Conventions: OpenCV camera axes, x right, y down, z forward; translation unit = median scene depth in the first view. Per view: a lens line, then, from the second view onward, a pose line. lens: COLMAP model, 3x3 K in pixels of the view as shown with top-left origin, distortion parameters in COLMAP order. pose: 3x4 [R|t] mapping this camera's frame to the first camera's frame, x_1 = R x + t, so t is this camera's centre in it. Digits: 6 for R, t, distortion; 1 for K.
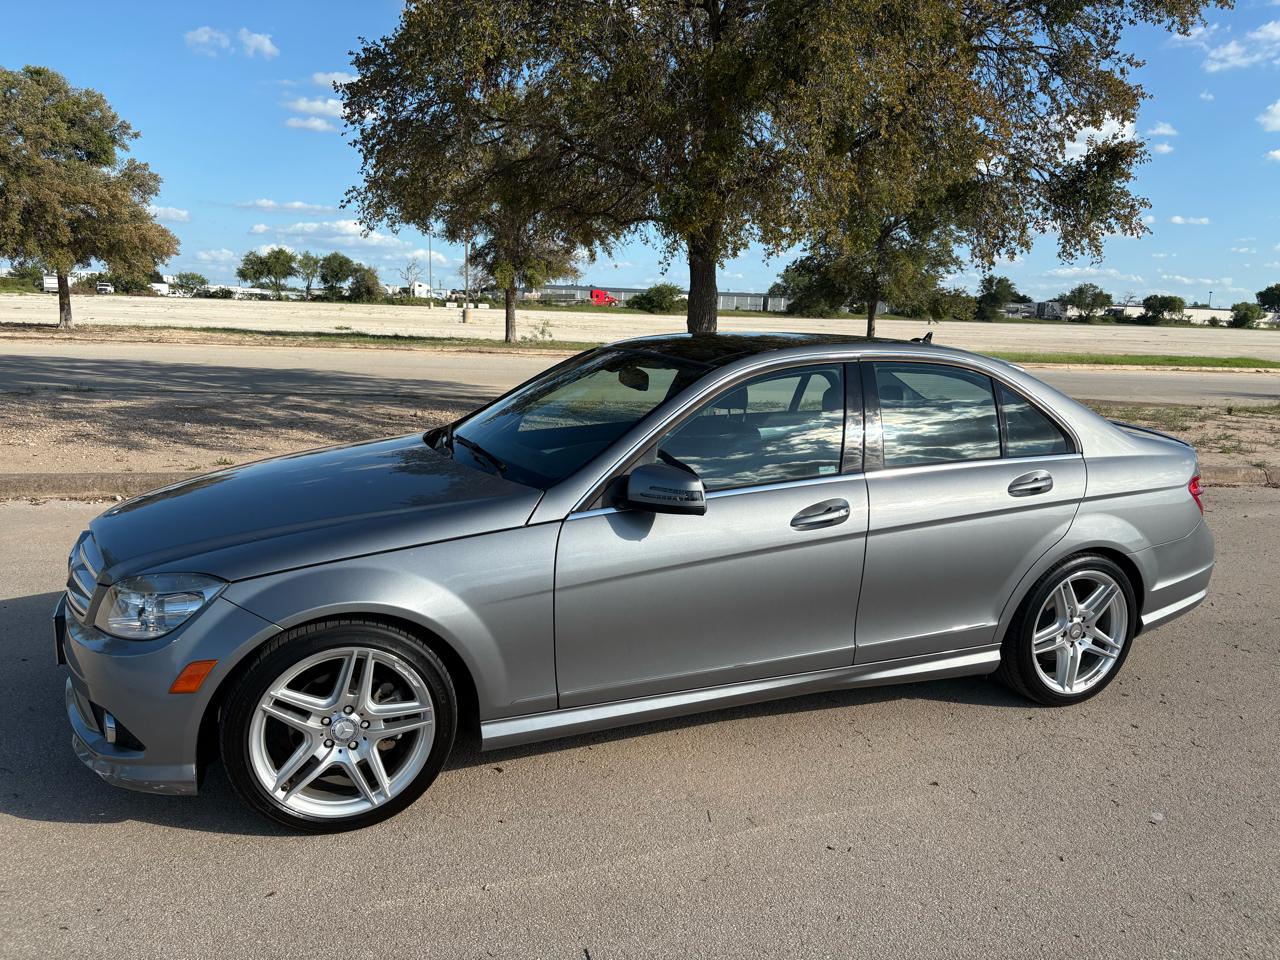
lens RADIAL K [[978.0, 0, 652.5], [0, 978.0, 483.2], [0, 0, 1]] dist [0.043194, -0.049652]
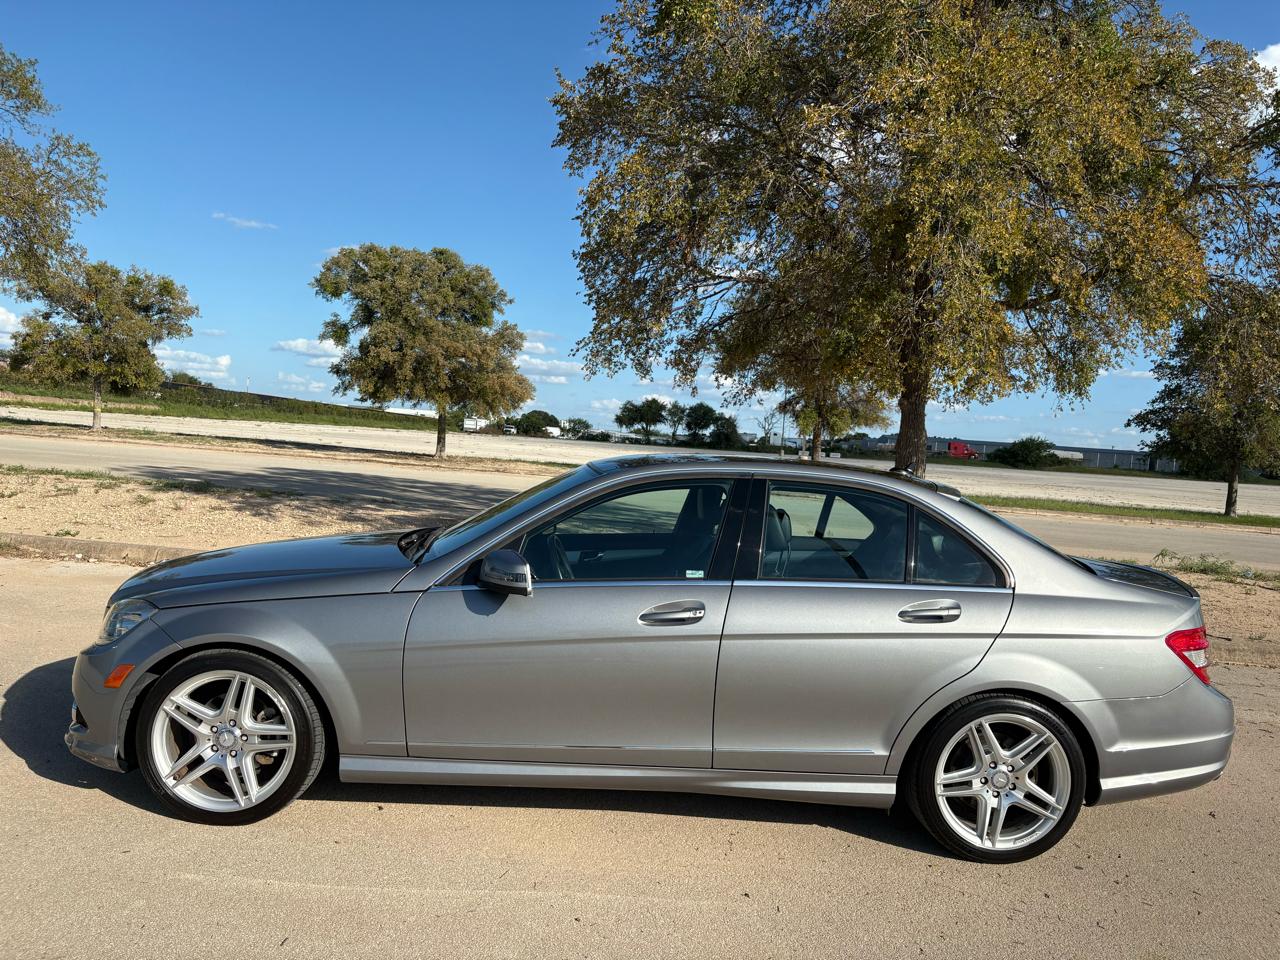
lens RADIAL K [[978.0, 0, 648.7], [0, 978.0, 482.9], [0, 0, 1]] dist [0.043194, -0.049652]
pose [[0.931360, 0.044031, -0.361428, 0.463086], [-0.098021, 0.986334, -0.132431, 0.030608], [0.350658, 0.158768, 0.922947, -0.018338]]
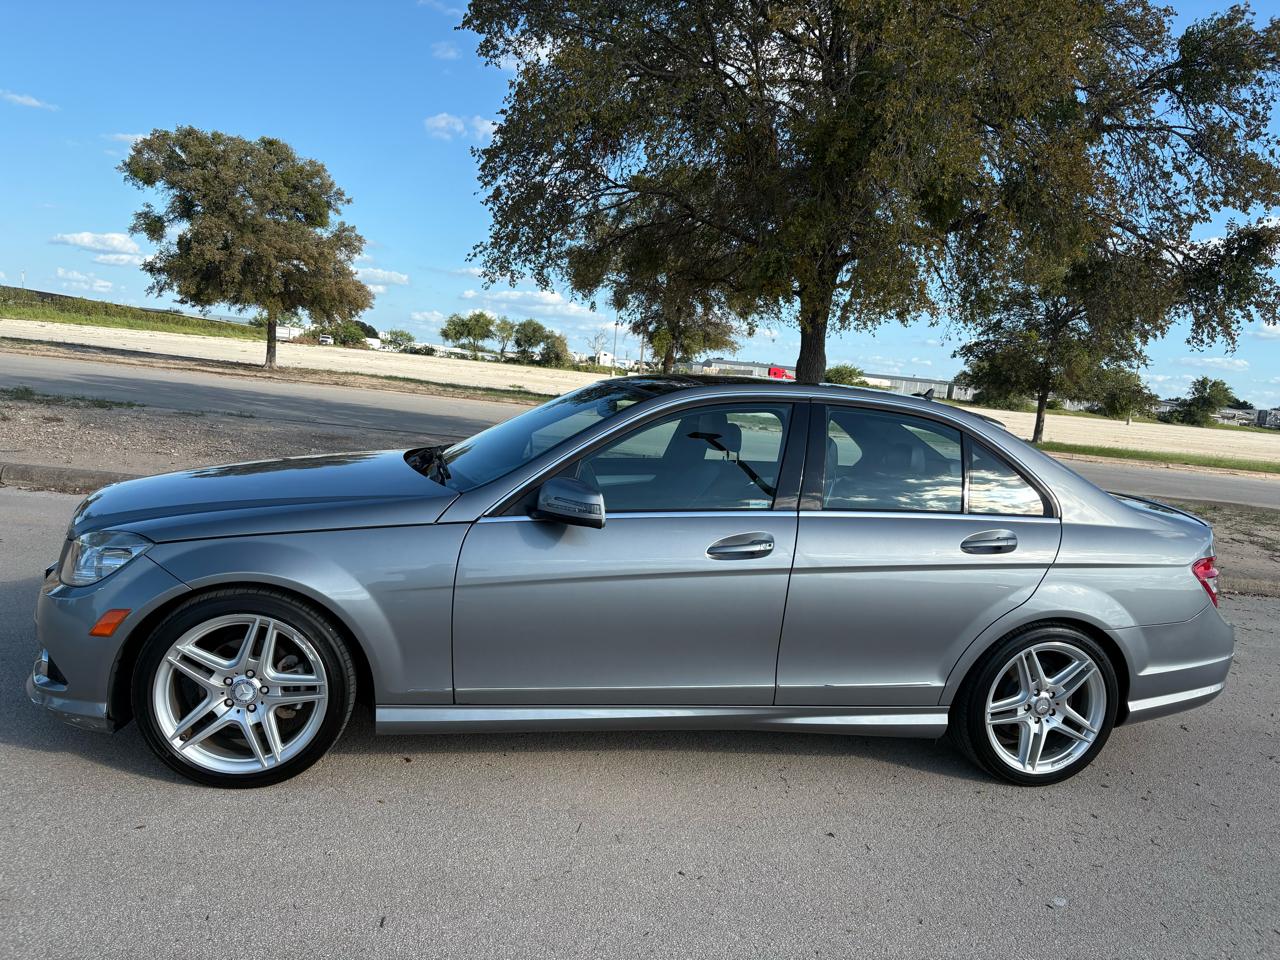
lens RADIAL K [[978.0, 0, 649.9], [0, 978.0, 481.8], [0, 0, 1]] dist [0.043194, -0.049652]
pose [[0.980043, 0.080020, -0.181969, 0.225455], [-0.093993, 0.993145, -0.069490, 0.039228], [0.175161, 0.085207, 0.980846, -0.006662]]
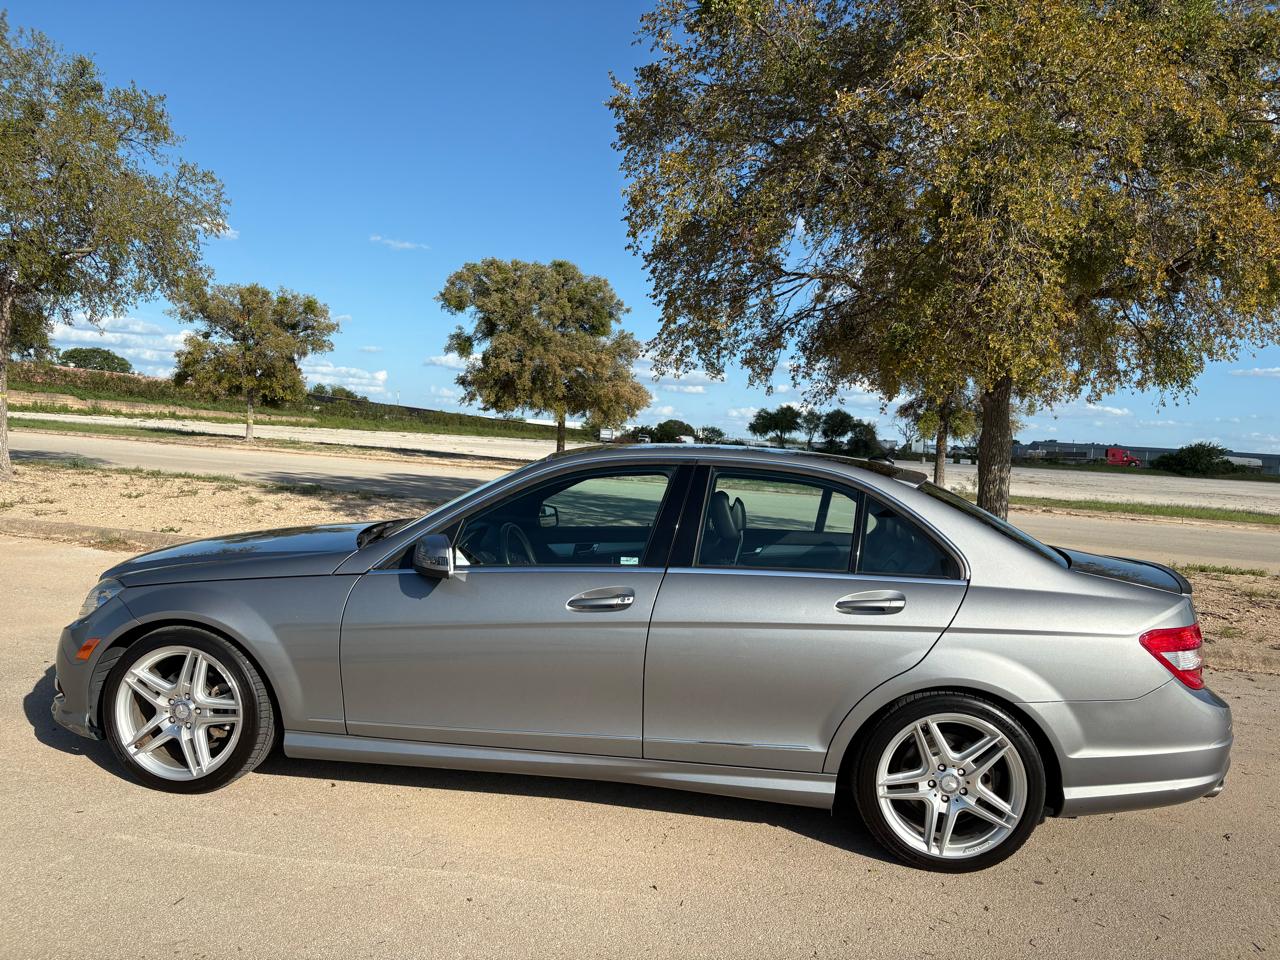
lens RADIAL K [[978.0, 0, 643.7], [0, 978.0, 481.0], [0, 0, 1]] dist [0.043194, -0.049652]
pose [[0.867960, 0.039123, -0.495091, 0.641764], [-0.117198, 0.984872, -0.127637, 0.030284], [0.482608, 0.168808, 0.859415, 0.077732]]
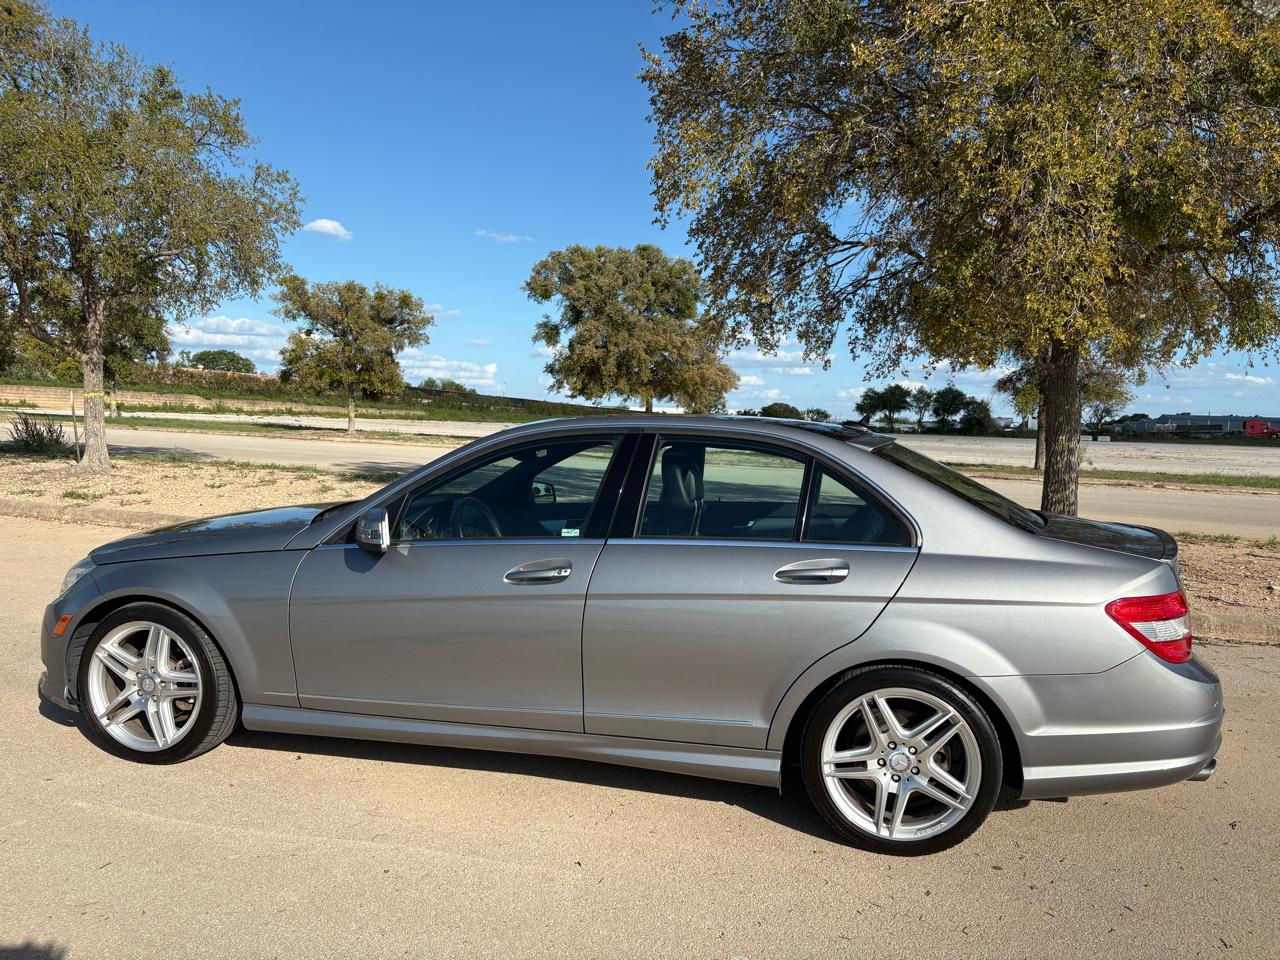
lens RADIAL K [[978.0, 0, 645.9], [0, 978.0, 484.6], [0, 0, 1]] dist [0.043194, -0.049652]
pose [[0.809744, 0.031815, -0.585920, 0.763699], [-0.109307, 0.989230, -0.097349, 0.024562], [0.576512, 0.142873, 0.804500, 0.189208]]
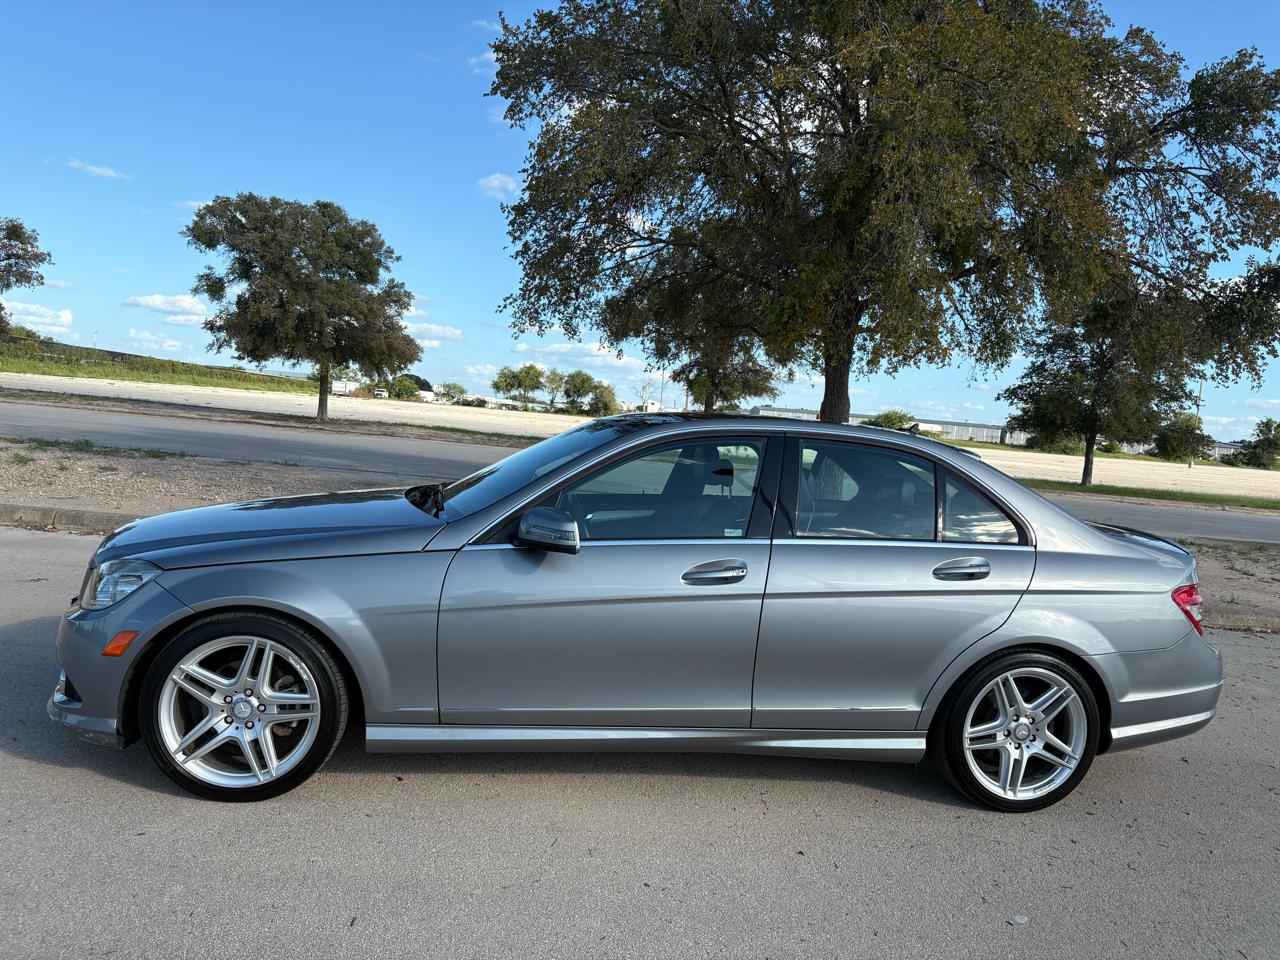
lens RADIAL K [[978.0, 0, 648.4], [0, 978.0, 474.2], [0, 0, 1]] dist [0.043194, -0.049652]
pose [[0.969515, 0.059736, -0.237638, 0.303038], [-0.090659, 0.988455, -0.121400, 0.053994], [0.227642, 0.139244, 0.963738, -0.037629]]
